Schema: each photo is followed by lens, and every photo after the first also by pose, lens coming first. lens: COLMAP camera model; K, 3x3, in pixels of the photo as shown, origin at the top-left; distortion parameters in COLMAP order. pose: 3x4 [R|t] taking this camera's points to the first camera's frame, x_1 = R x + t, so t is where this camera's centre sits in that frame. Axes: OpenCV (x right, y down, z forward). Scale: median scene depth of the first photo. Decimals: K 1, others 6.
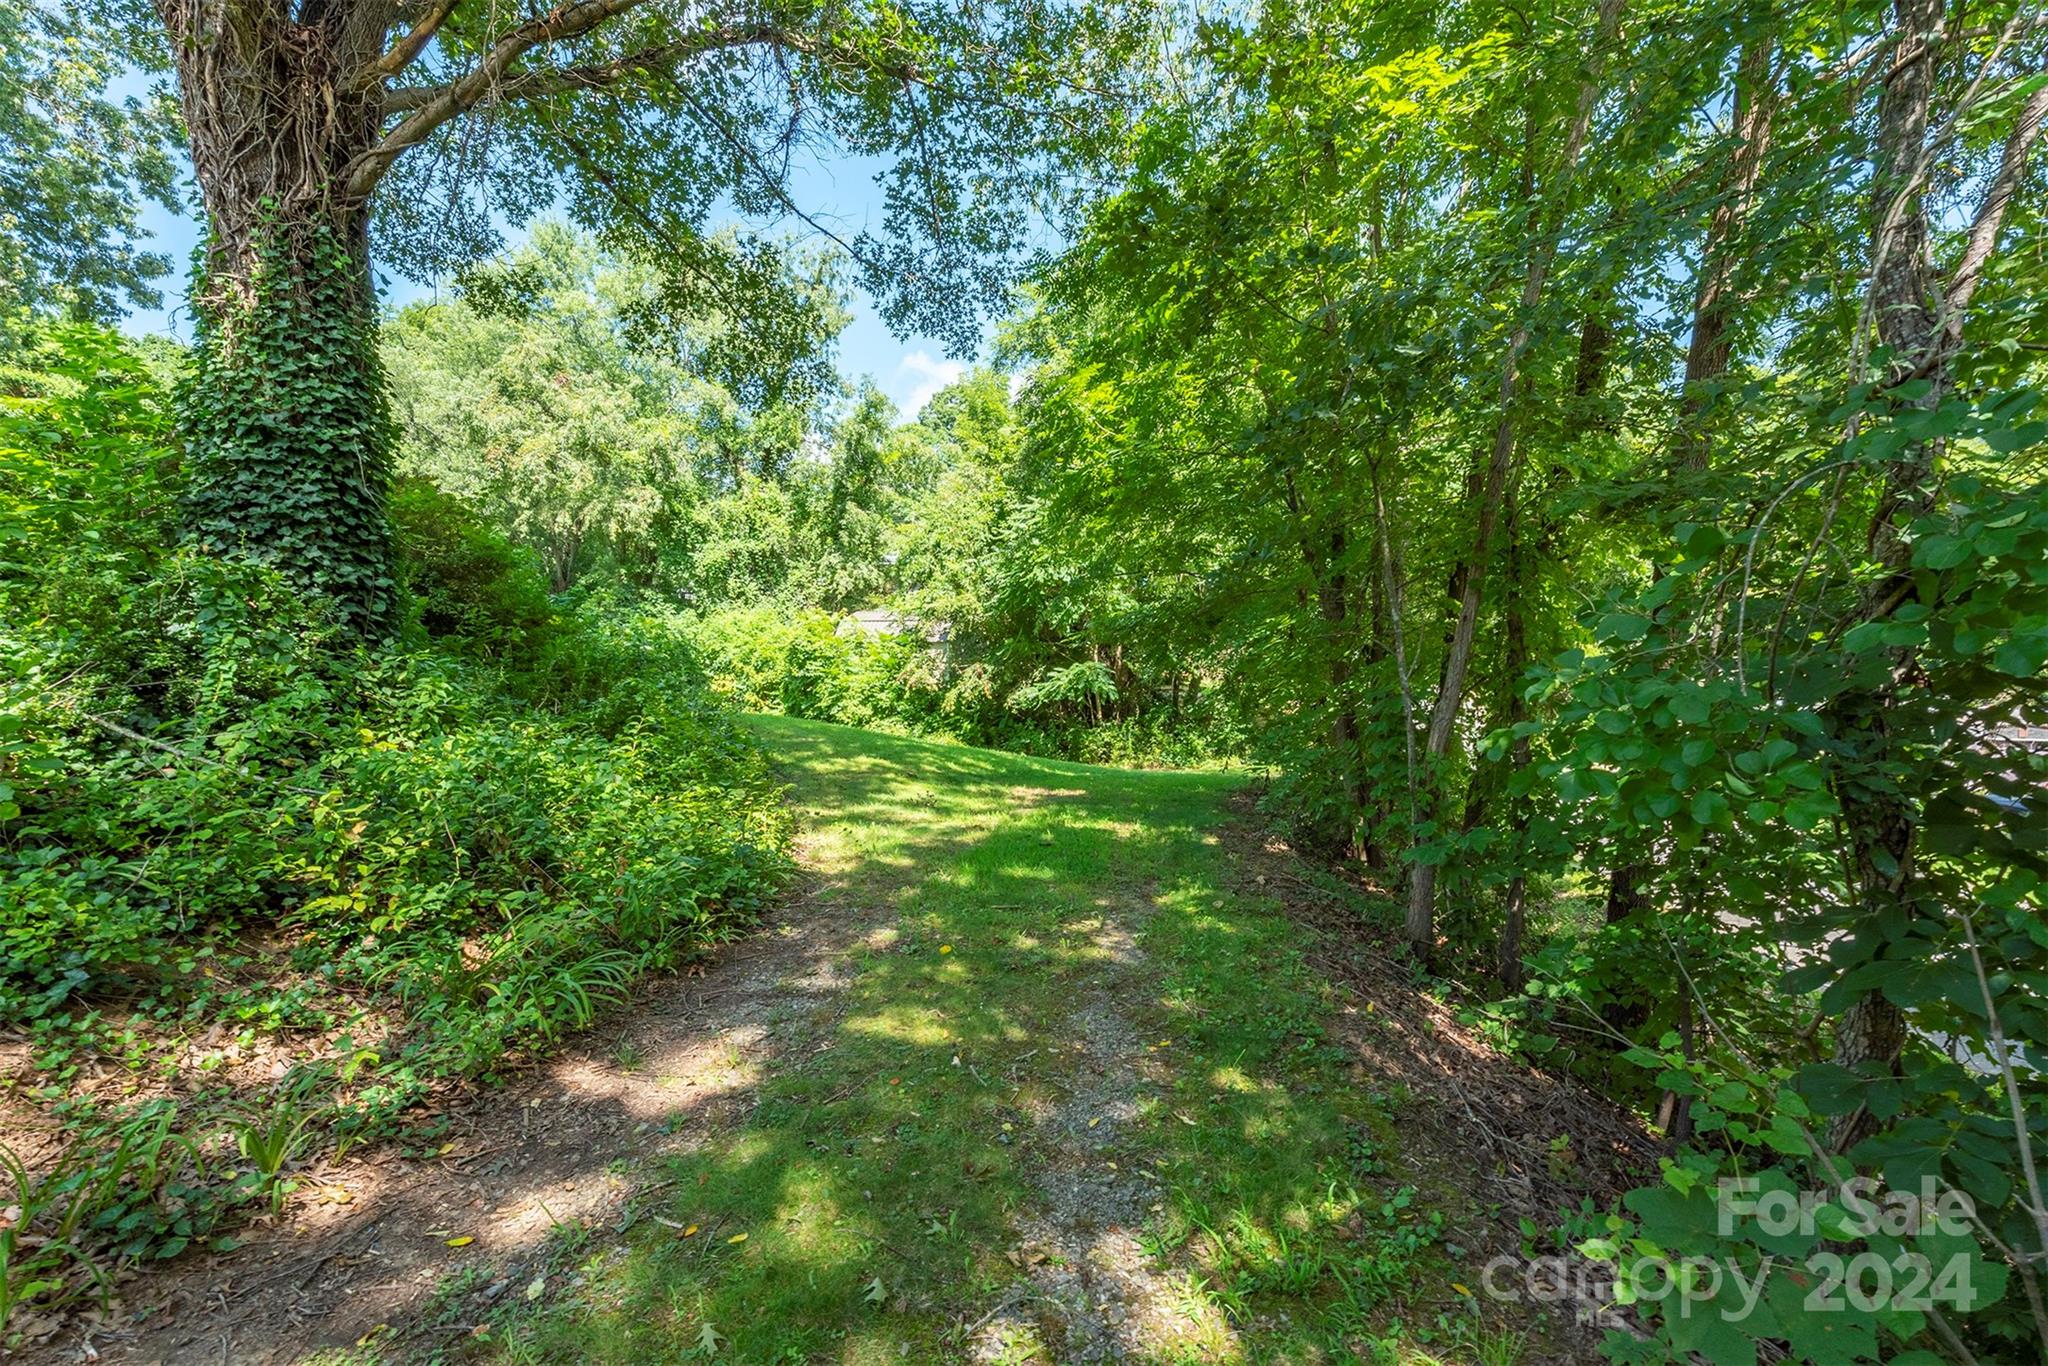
lens RADIAL K [[931.6, 0, 1024.7], [0, 931.6, 674.9], [0, 0, 1]] dist [0.000764, -0.000252]
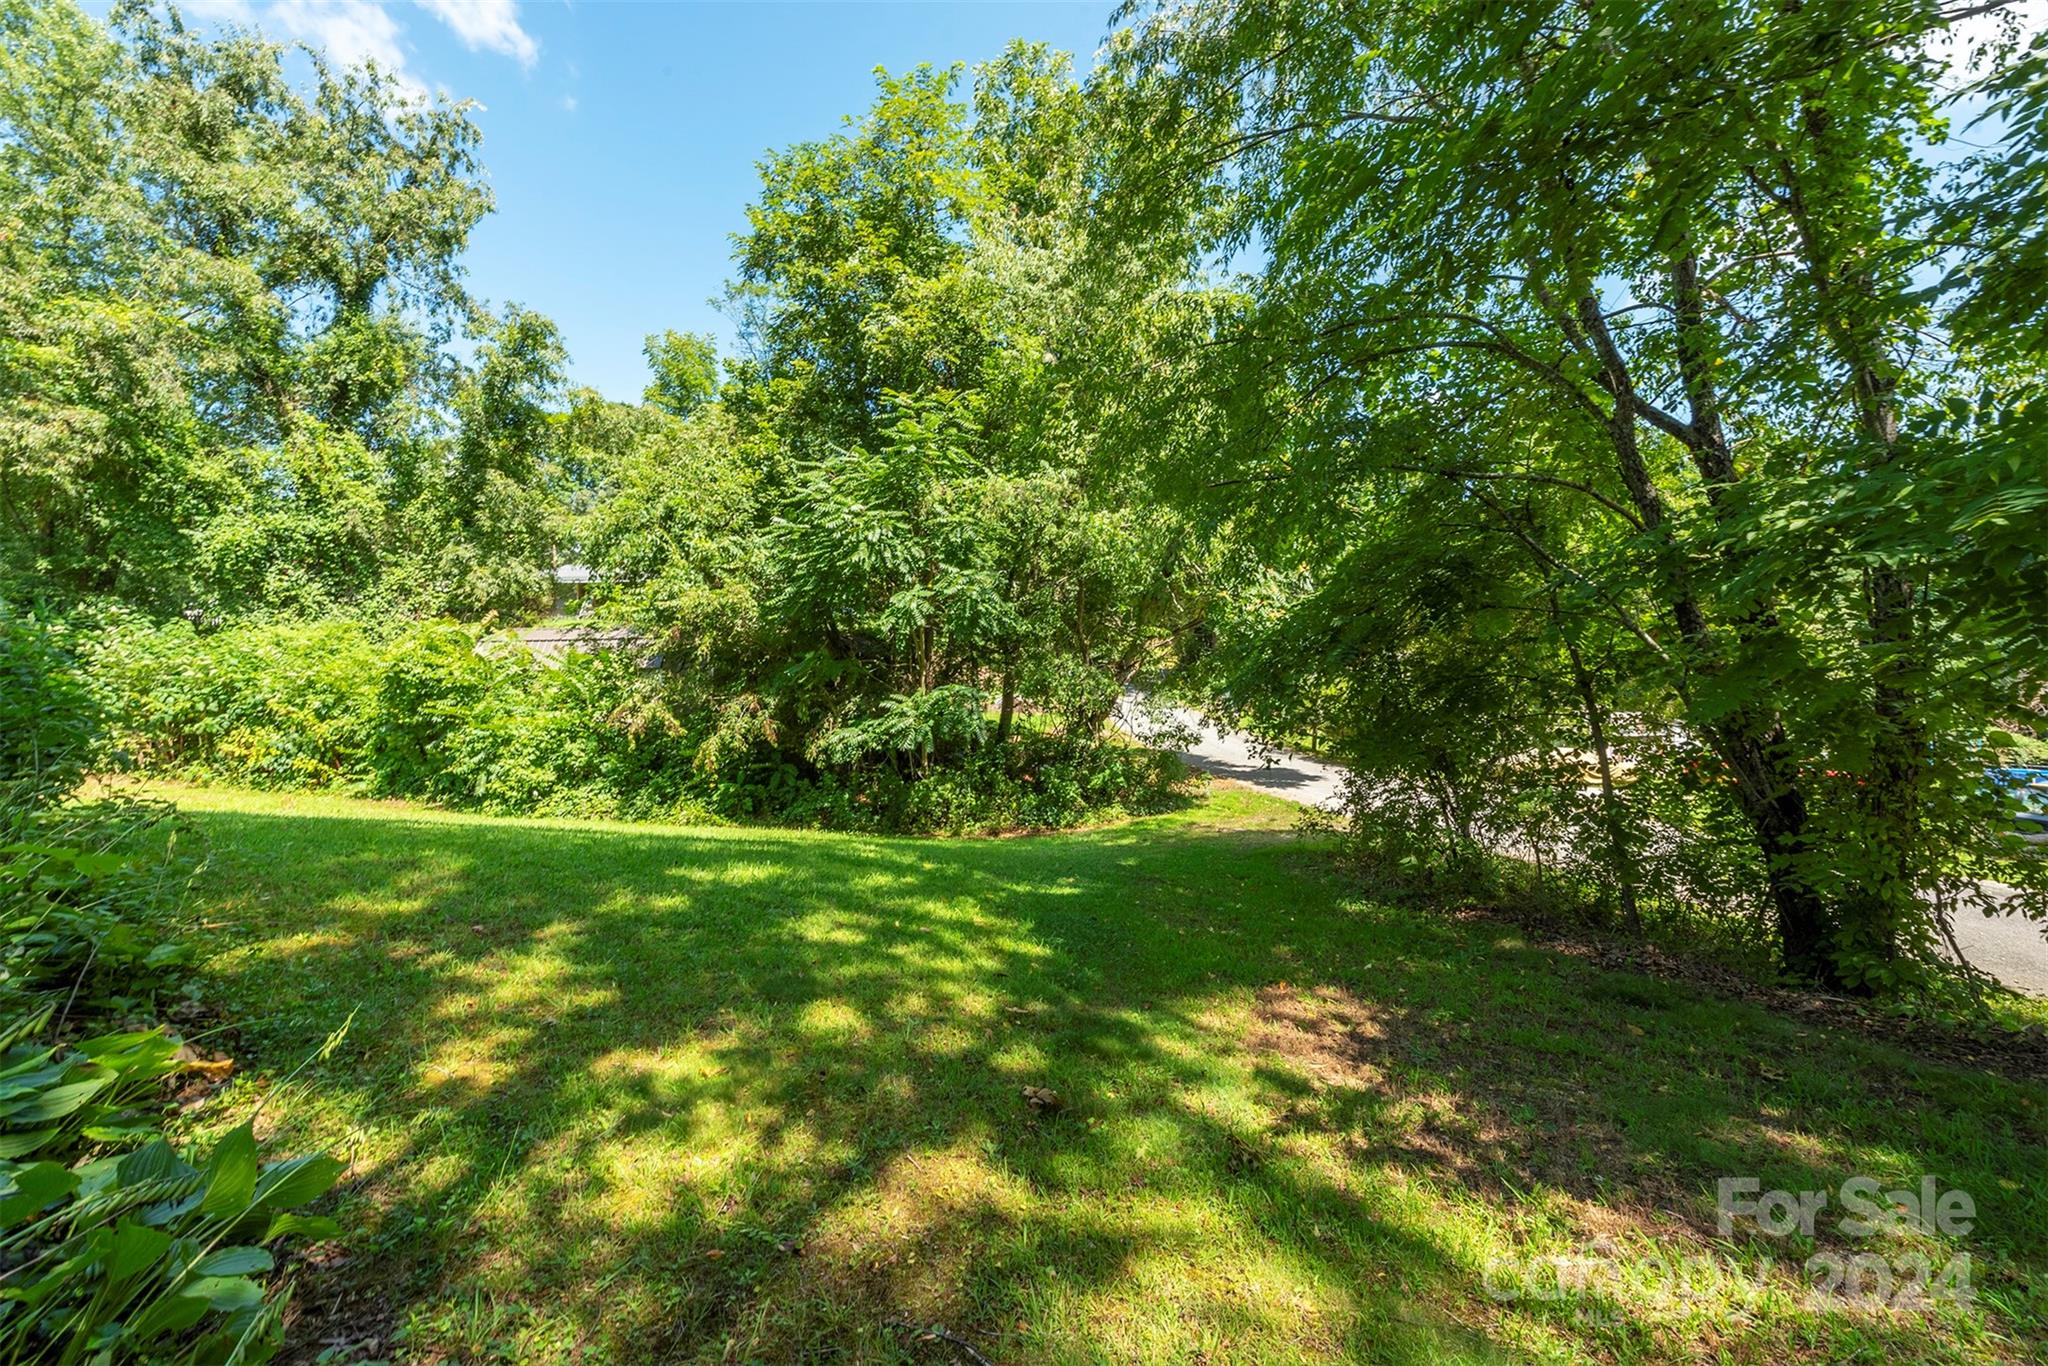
lens RADIAL K [[791.6, 0, 997.0], [0, 791.6, 681.4], [0, 0, 1]] dist [0.024001, -0.006055]
pose [[0.915646, -0.013289, 0.401765, -0.084722], [0.028193, 0.999115, -0.031206, 0.000954], [-0.400995, 0.039901, 0.915211, 0.310293]]
